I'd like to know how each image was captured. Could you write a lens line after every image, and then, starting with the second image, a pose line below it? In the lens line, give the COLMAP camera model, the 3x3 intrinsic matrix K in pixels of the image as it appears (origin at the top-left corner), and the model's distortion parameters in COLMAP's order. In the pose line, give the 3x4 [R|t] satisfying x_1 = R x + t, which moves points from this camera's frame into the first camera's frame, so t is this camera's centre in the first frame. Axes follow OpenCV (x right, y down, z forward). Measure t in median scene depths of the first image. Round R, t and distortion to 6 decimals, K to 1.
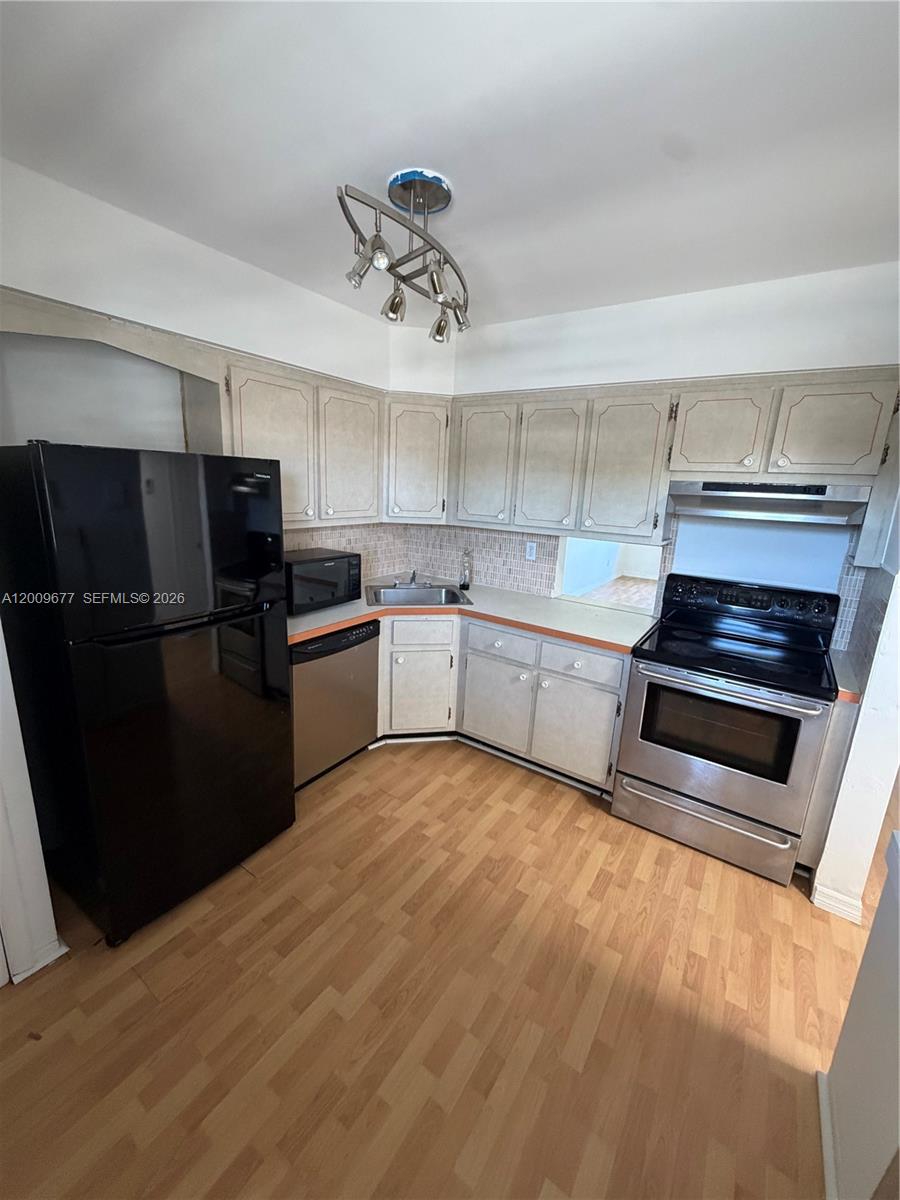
lens RADIAL K [[478.8, 0, 451.1], [0, 478.8, 597.0], [0, 0, 1]] dist [-0.001363, -0.000355]
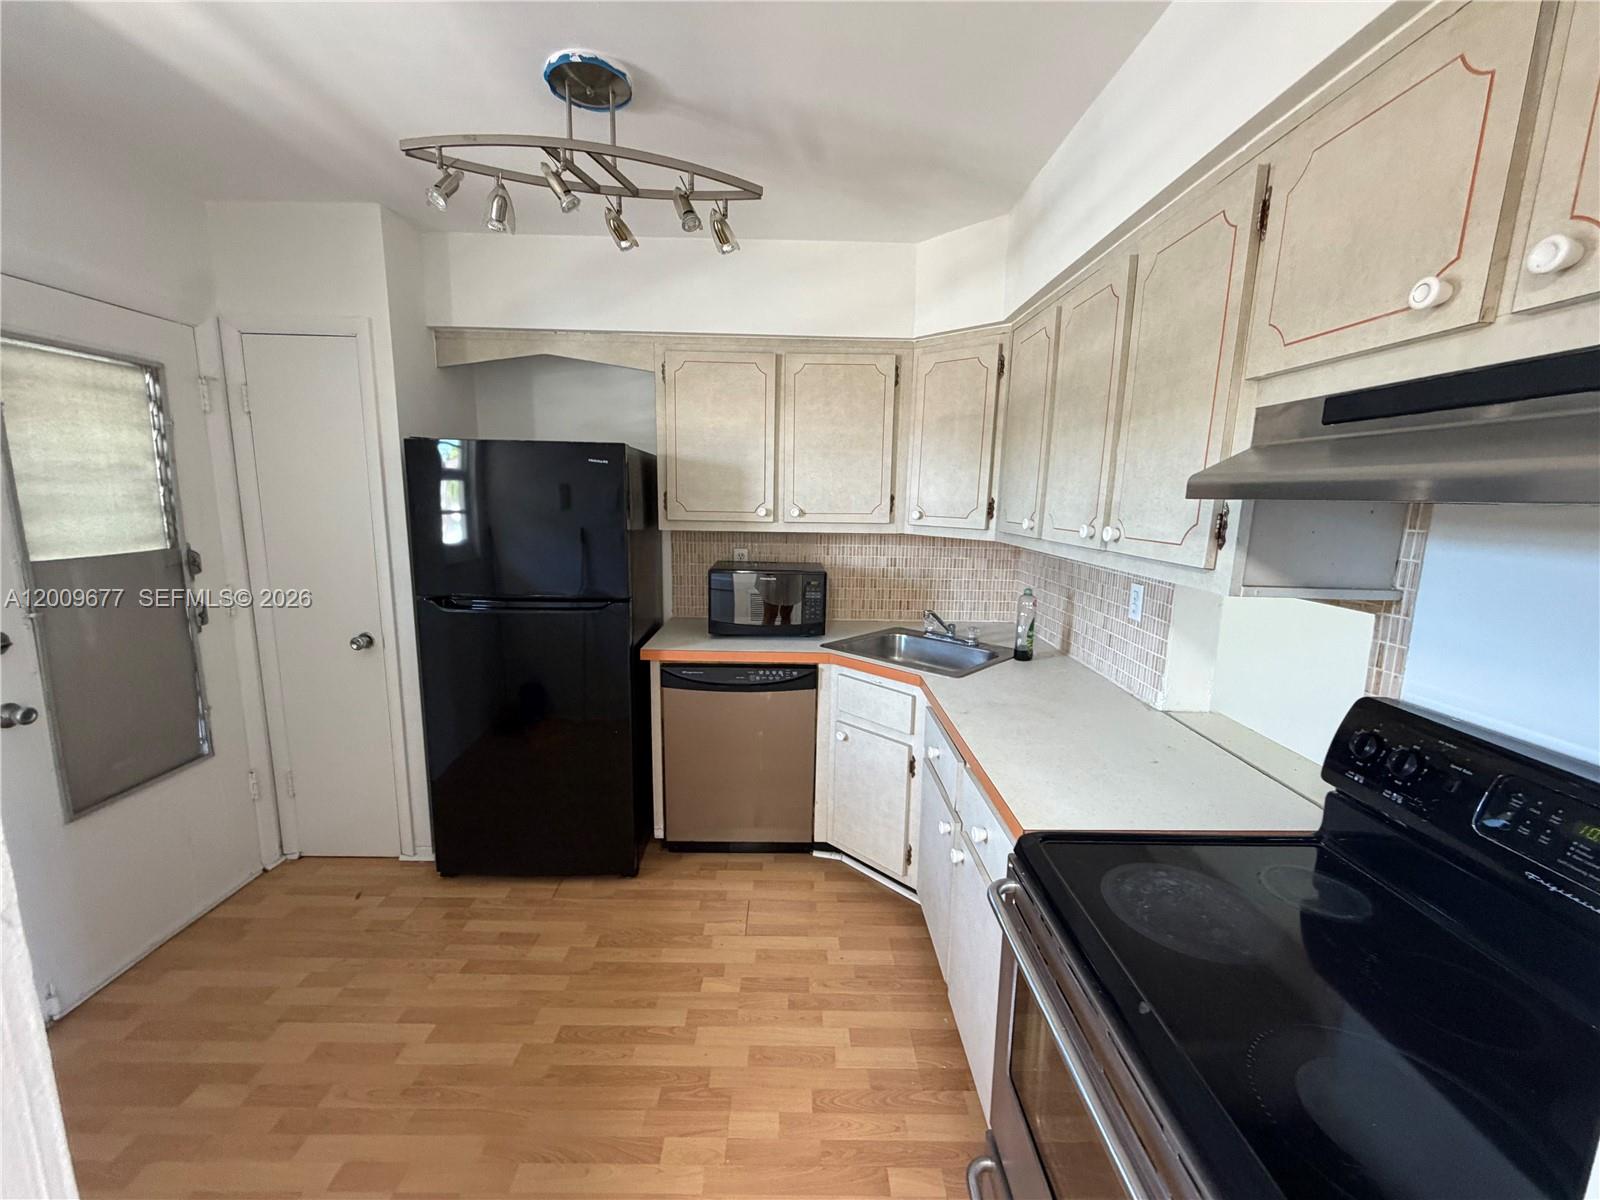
lens RADIAL K [[638.3, 0, 799.4], [0, 638.3, 600.1], [0, 0, 1]] dist [-0.001363, -0.000355]
pose [[0.568053, 0.105949, -0.816144, 0.651990], [-0.187385, 0.982282, -0.002908, -0.044831], [0.801376, 0.154586, 0.577841, 0.489091]]
